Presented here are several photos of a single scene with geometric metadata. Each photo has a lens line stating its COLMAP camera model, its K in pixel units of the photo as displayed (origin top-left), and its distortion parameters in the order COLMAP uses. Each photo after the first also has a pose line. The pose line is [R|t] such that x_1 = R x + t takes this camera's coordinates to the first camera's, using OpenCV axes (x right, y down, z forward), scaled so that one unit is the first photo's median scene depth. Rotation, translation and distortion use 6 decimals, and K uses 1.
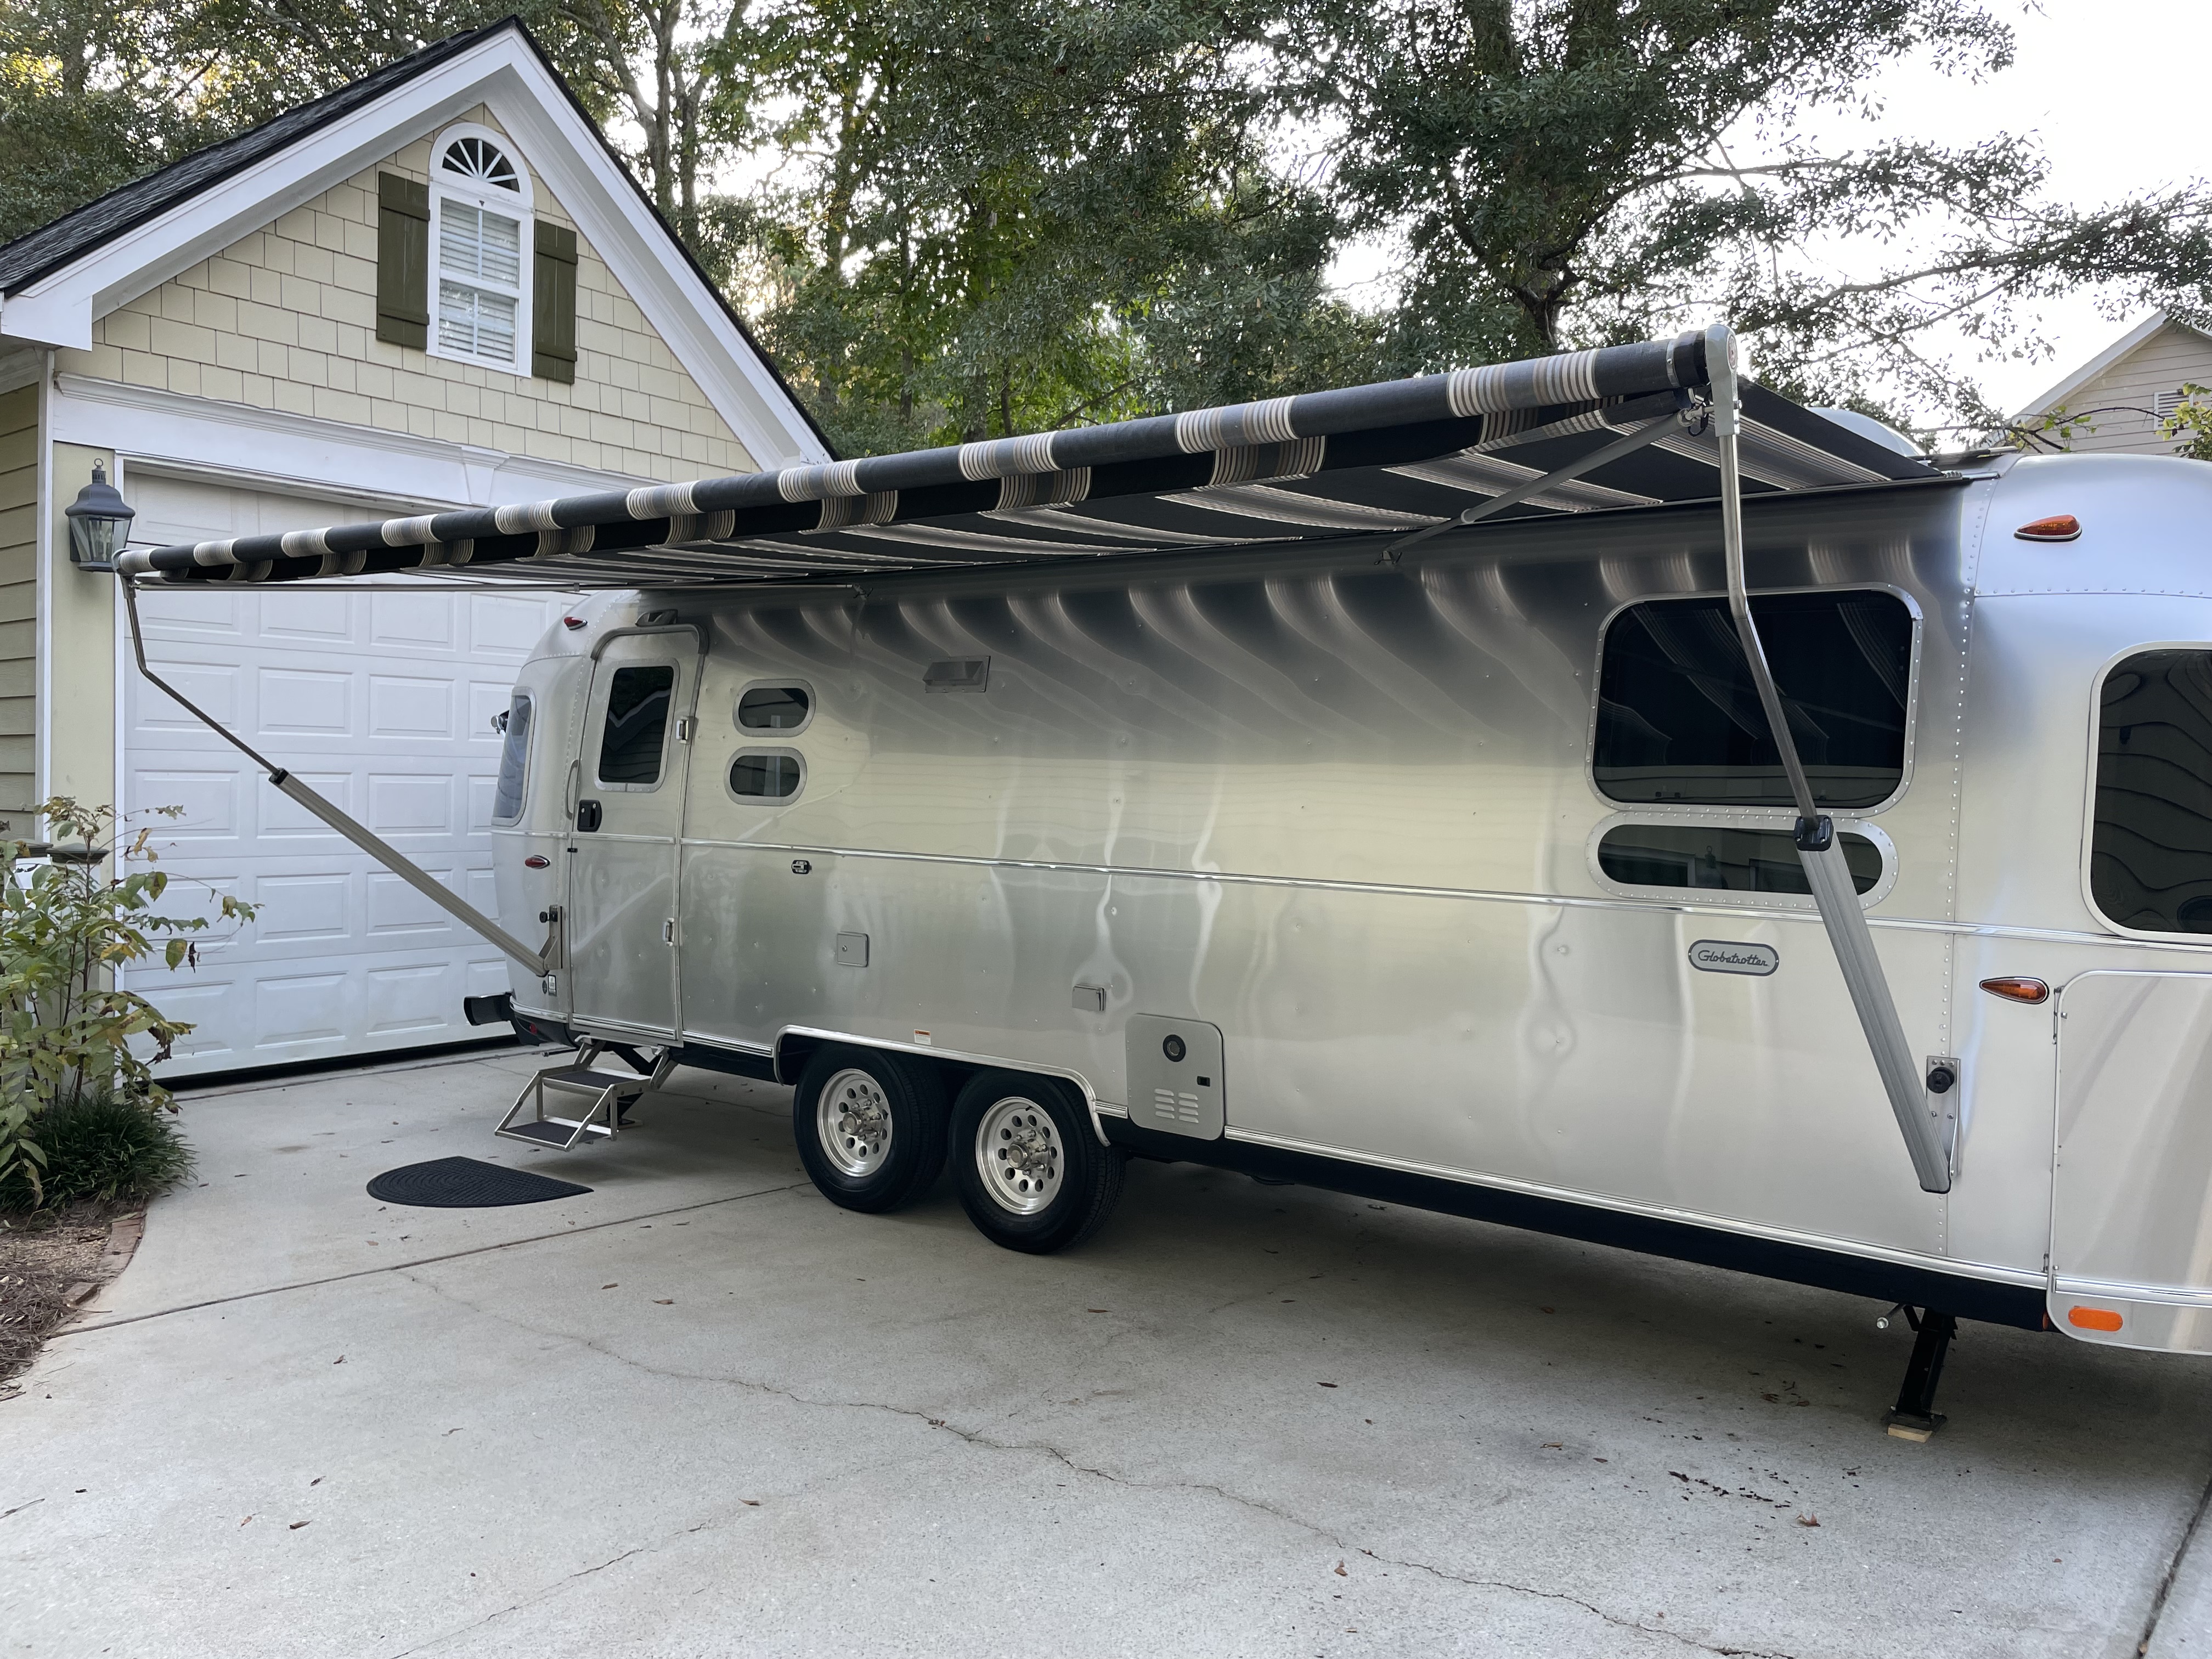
lens RADIAL K [[1641.1, 0, 1114.3], [0, 1641.1, 800.0], [0, 0, 1]] dist [0.080844, -0.101213]
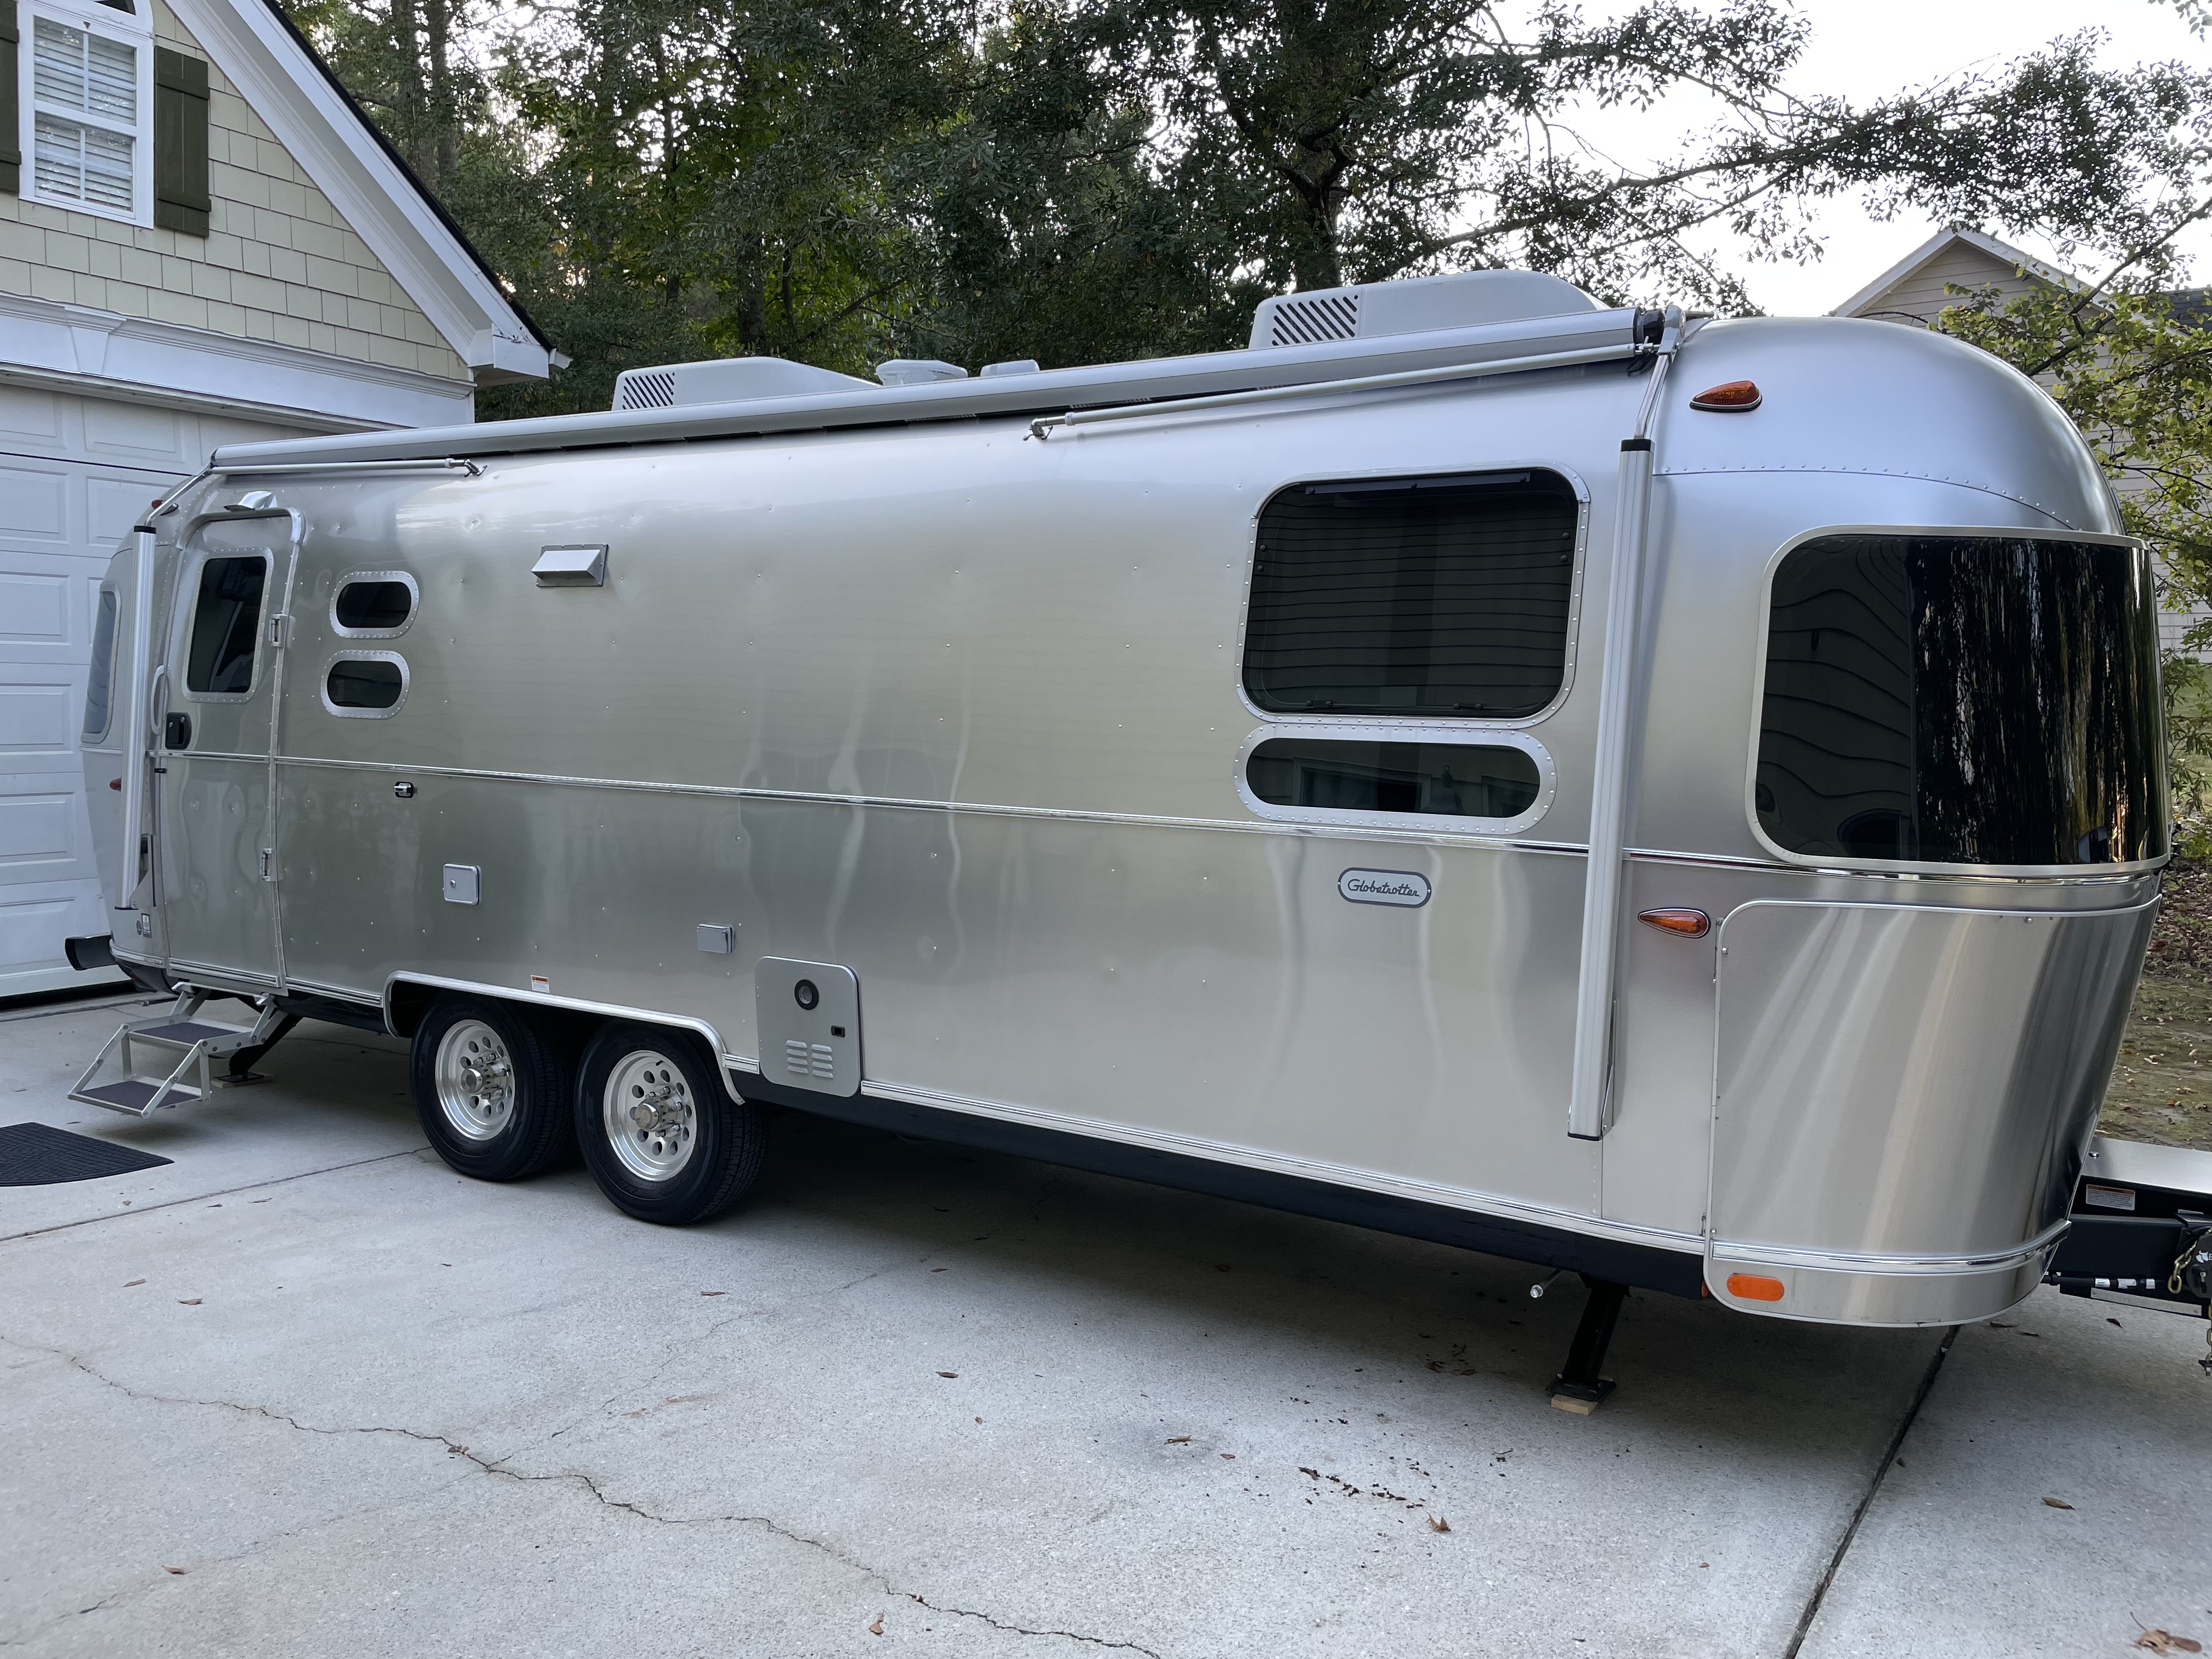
lens RADIAL K [[1641.1, 0, 1114.3], [0, 1641.1, 800.0], [0, 0, 1]] dist [0.080844, -0.101213]
pose [[0.995335, -0.006560, 0.096256, 0.097129], [0.001571, 0.998655, 0.051821, 0.001470], [-0.096467, -0.051428, 0.994007, 0.095082]]
